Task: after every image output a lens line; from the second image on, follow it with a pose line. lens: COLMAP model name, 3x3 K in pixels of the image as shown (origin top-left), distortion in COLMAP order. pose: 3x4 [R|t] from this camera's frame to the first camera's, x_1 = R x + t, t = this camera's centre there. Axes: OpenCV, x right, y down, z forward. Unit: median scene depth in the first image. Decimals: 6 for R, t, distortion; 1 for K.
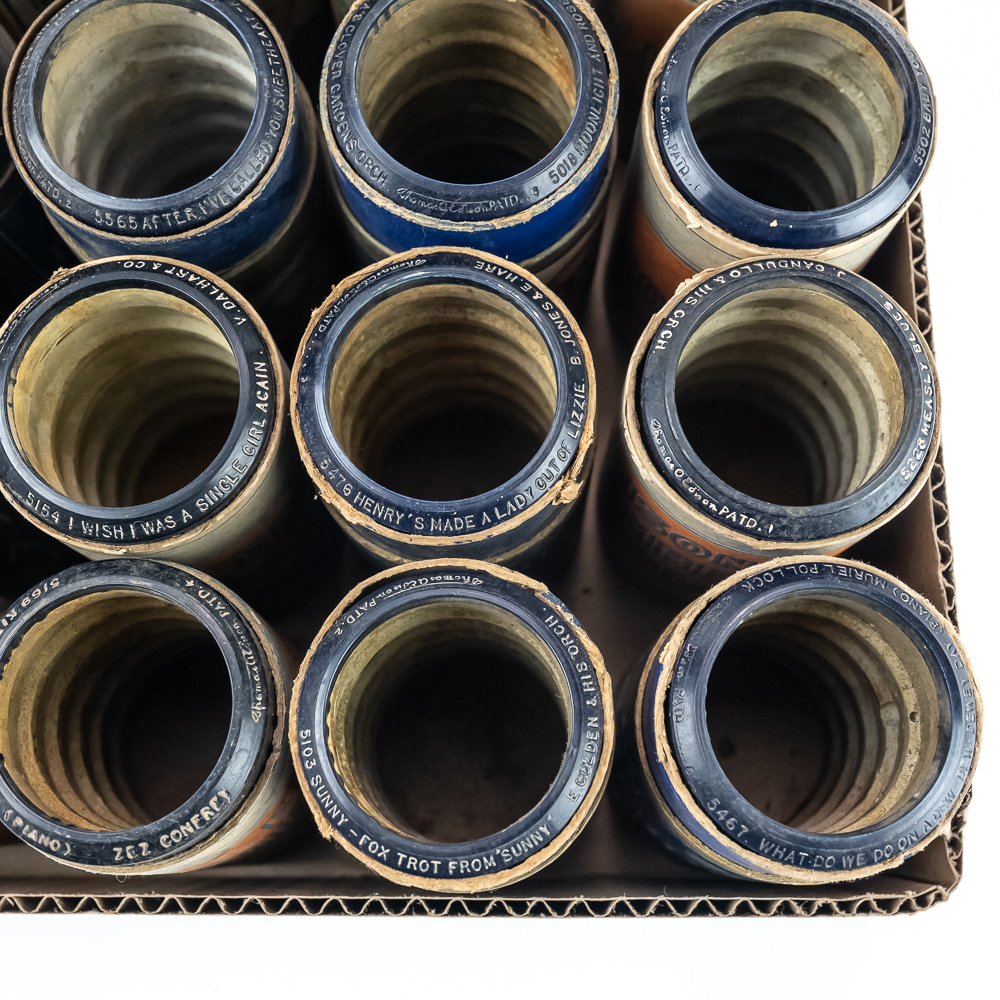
lens RADIAL K [[1490.3, 0, 501.1], [0, 1490.3, 497.5], [0, 0, 1]] dist [-0.000991, 0.000000]
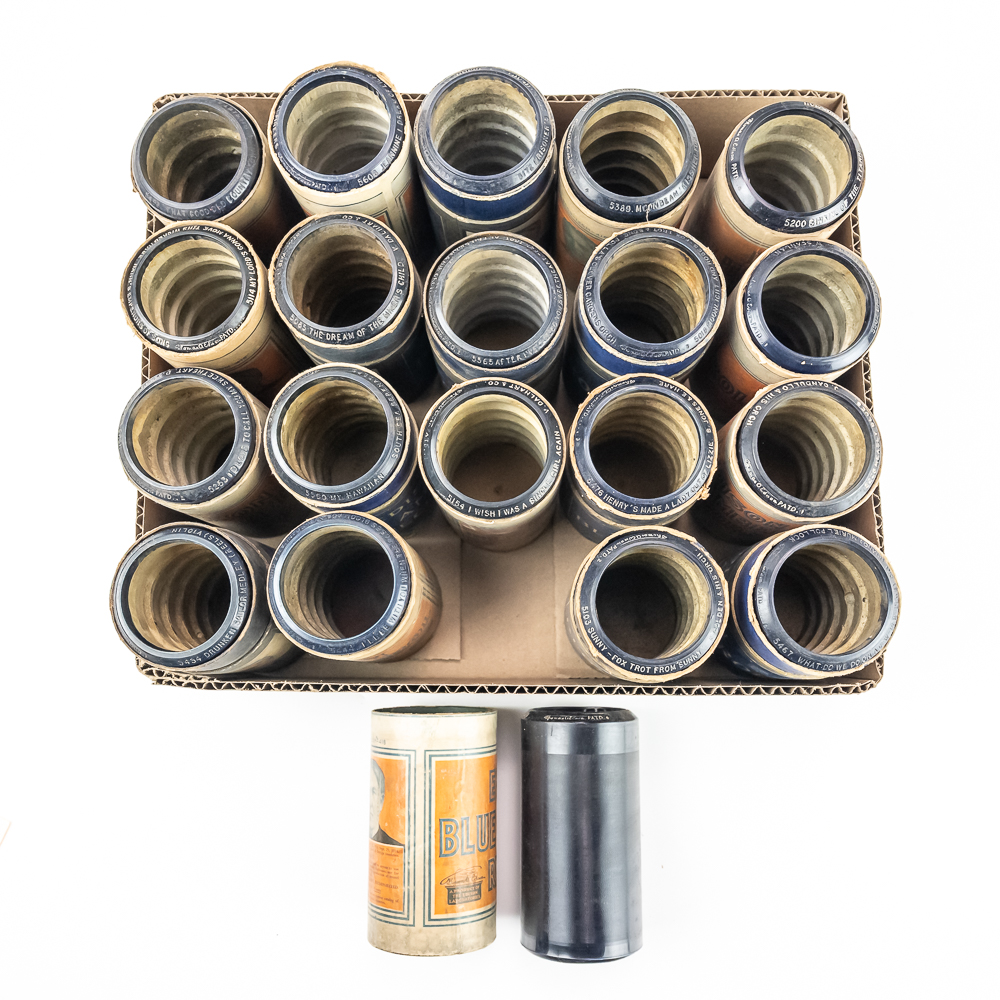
lens RADIAL K [[986.8, 0, 500.3], [0, 986.8, 508.5], [0, 0, 1]] dist [-0.025779, 0.000000]
pose [[0.999955, 0.000183, -0.009520, -0.221810], [0.000442, 0.997843, 0.065641, -0.071794], [0.009511, -0.065642, 0.997798, -0.372802]]
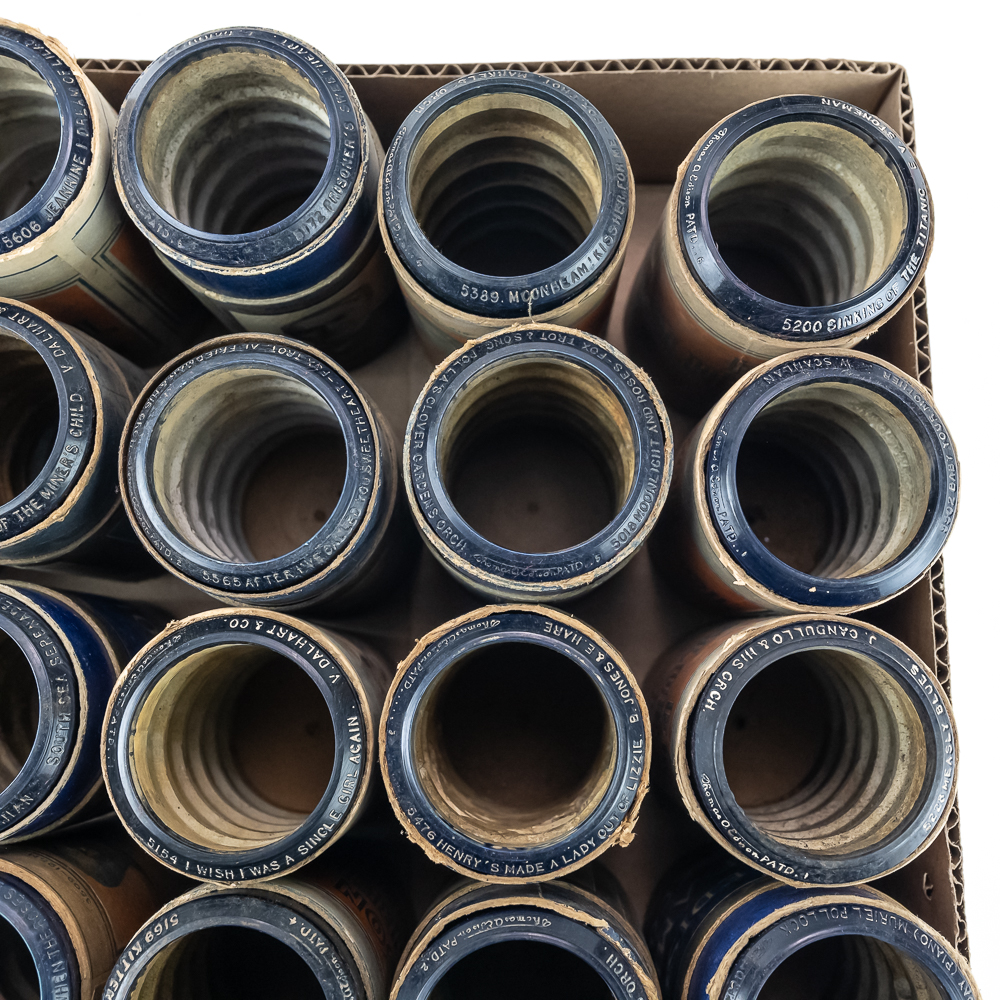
lens RADIAL K [[1319.0, 0, 505.6], [0, 1319.0, 490.7], [0, 0, 1]] dist [-0.011609, 0.000000]
pose [[0.999955, 0.005087, -0.008026, -0.038479], [-0.004559, 0.997911, 0.064449, -0.317622], [0.008337, -0.064410, 0.997889, 0.020477]]
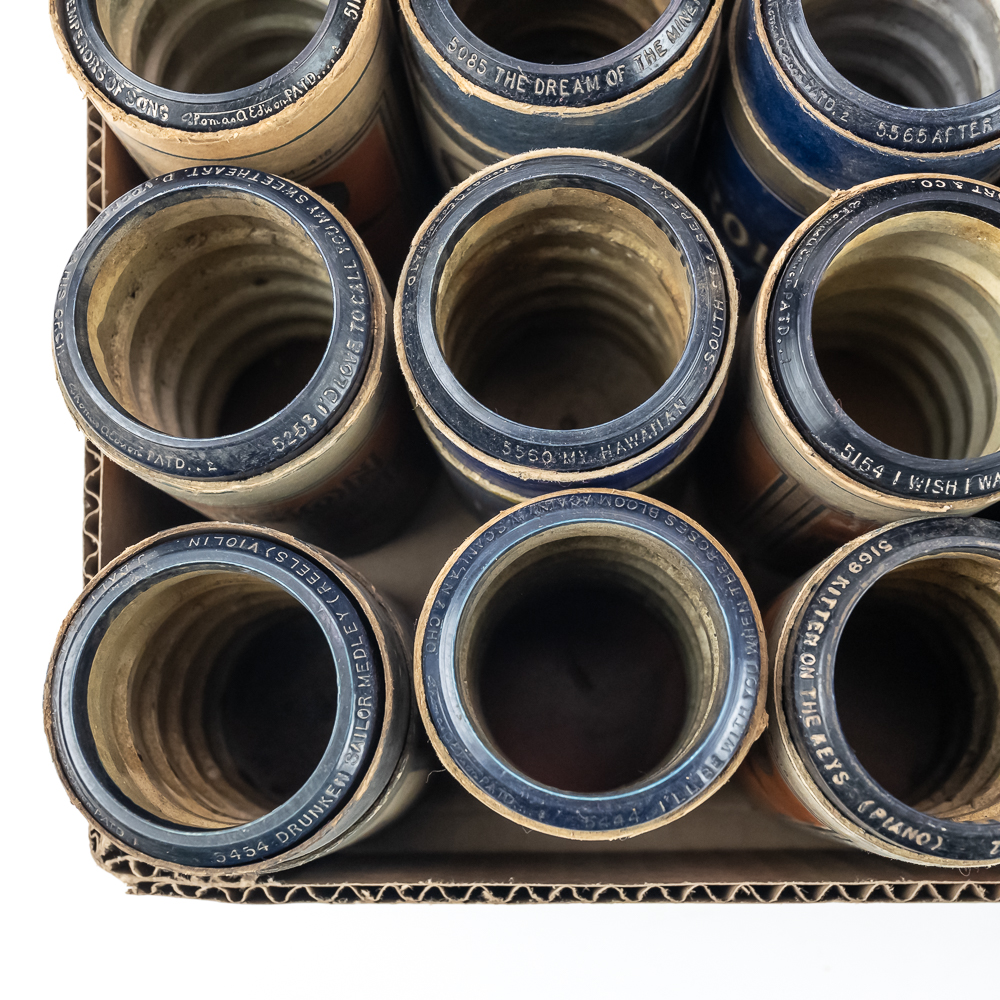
lens RADIAL K [[1490.3, 0, 499.2], [0, 1490.3, 498.6], [0, 0, 1]] dist [-0.000991, 0.000000]
pose [[0.999690, -0.018919, -0.016207, -0.488531], [0.019726, 0.998497, 0.051138, -0.019814], [0.015215, -0.051442, 0.998560, 0.102387]]
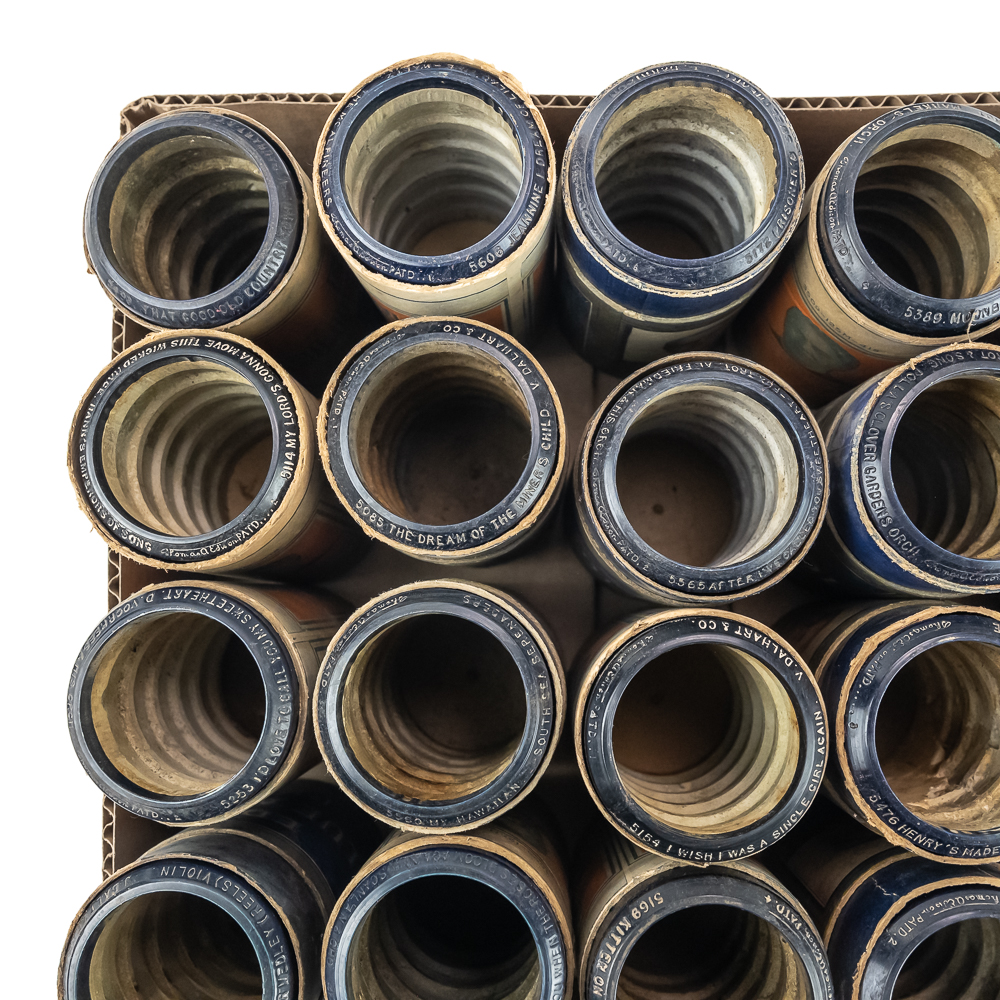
lens RADIAL K [[1066.4, 0, 501.6], [0, 1066.4, 503.3], [0, 0, 1]] dist [-0.021971, 0.000000]
pose [[0.999678, 0.004021, -0.025071, -0.387476], [-0.001248, 0.993969, 0.109650, -0.344605], [0.025360, -0.109584, 0.993654, 0.150667]]
